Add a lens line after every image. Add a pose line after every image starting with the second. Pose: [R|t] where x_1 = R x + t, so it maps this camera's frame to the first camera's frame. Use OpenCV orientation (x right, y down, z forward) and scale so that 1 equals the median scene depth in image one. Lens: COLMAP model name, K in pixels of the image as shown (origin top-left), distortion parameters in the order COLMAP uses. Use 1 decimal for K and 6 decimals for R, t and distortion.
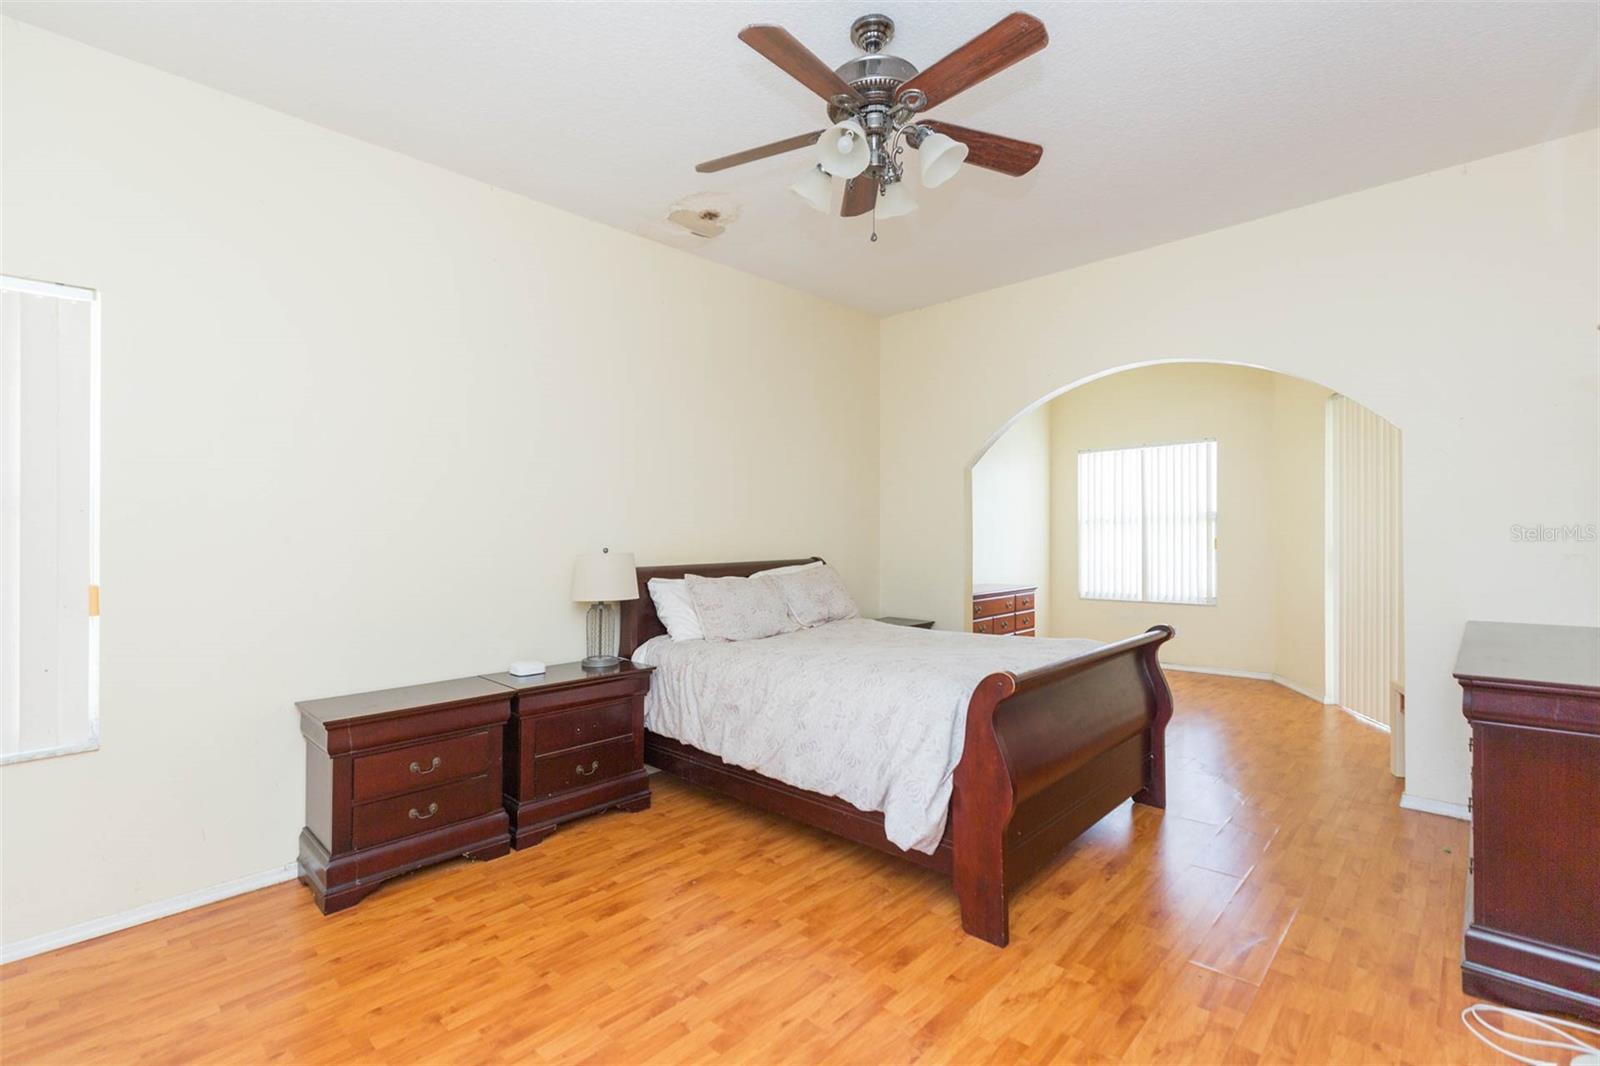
lens RADIAL K [[724.2, 0, 823.5], [0, 724.2, 525.9], [0, 0, 1]] dist [0.001693, -0.000503]
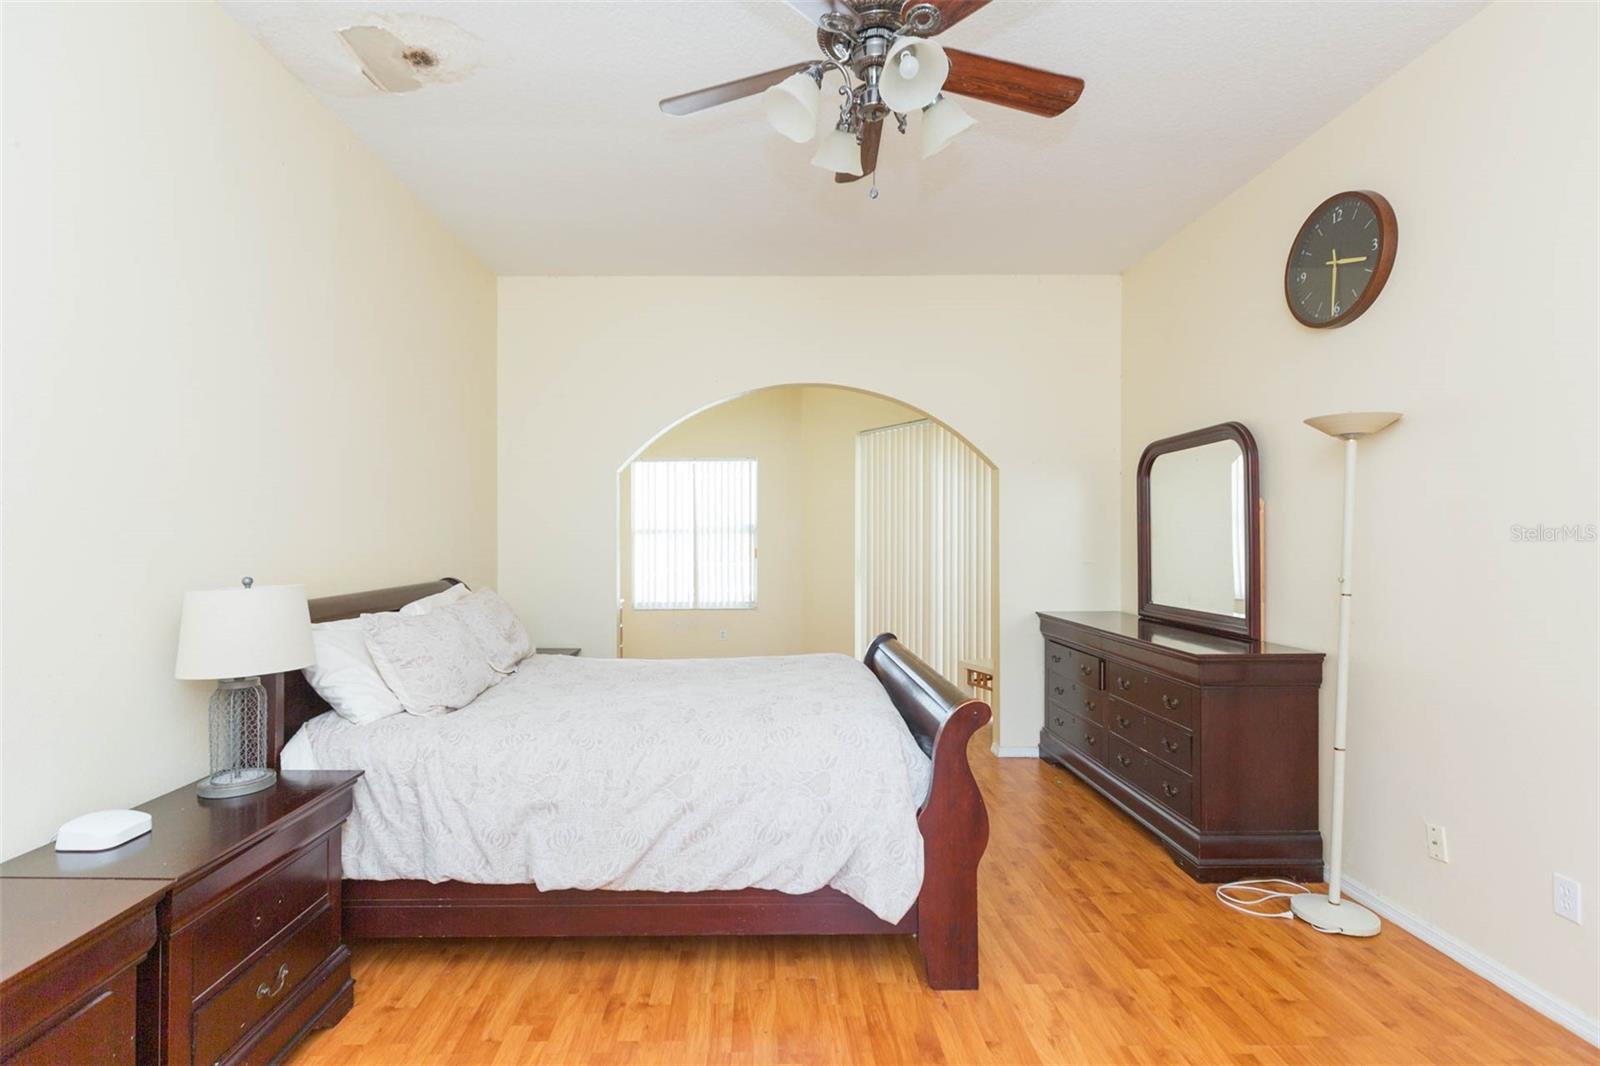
lens RADIAL K [[724.2, 0, 814.3], [0, 724.2, 545.4], [0, 0, 1]] dist [0.001693, -0.000503]
pose [[0.734635, 0.000263, 0.678462, -0.392189], [-0.011993, 0.999849, 0.012598, -0.006642], [-0.678357, -0.017392, 0.734527, 0.322761]]
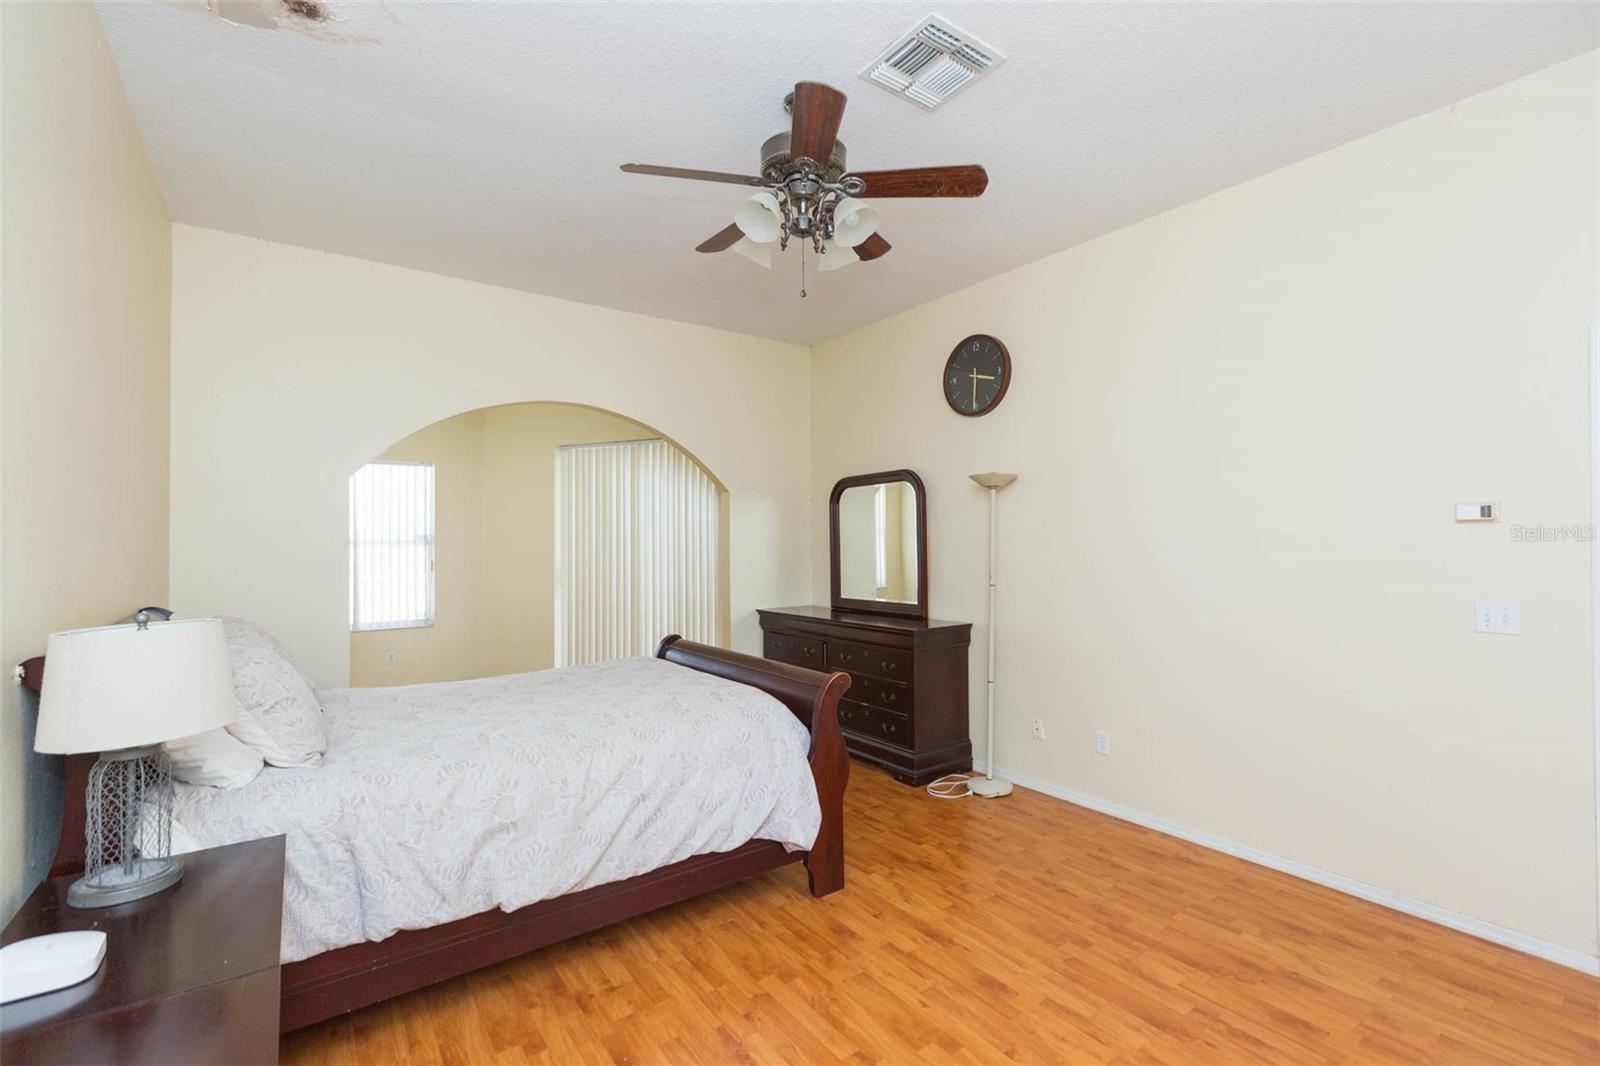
lens RADIAL K [[724.2, 0, 788.6], [0, 724.2, 535.1], [0, 0, 1]] dist [0.001693, -0.000503]
pose [[0.193650, 0.017184, 0.980920, -0.724731], [-0.008597, 0.999838, -0.015818, -0.014108], [-0.981033, -0.005370, 0.193767, 0.594167]]
